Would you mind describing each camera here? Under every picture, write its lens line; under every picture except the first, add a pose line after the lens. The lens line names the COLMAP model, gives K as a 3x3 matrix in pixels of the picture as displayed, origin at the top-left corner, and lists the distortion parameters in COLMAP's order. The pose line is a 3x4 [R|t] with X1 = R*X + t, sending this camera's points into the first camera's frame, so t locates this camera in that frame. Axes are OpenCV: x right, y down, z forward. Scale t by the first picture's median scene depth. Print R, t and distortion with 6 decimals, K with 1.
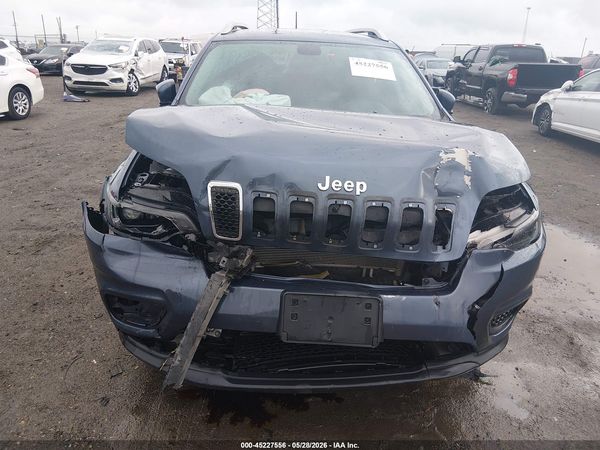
lens RADIAL K [[455.6, 0, 297.4], [0, 455.6, 224.9], [0, 0, 1]] dist [0.100318, -0.145350]
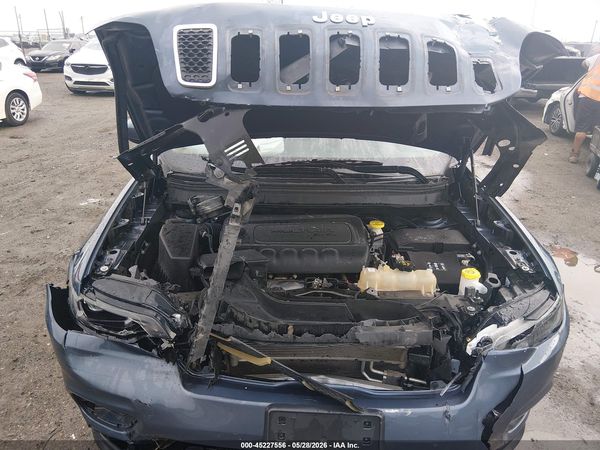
lens RADIAL K [[455.6, 0, 297.4], [0, 455.6, 224.9], [0, 0, 1]] dist [0.100318, -0.145350]
pose [[0.999850, -0.009369, -0.014576, 0.019782], [0.009693, 0.999704, 0.022321, -0.105992], [0.014363, -0.022458, 0.999645, 0.068720]]
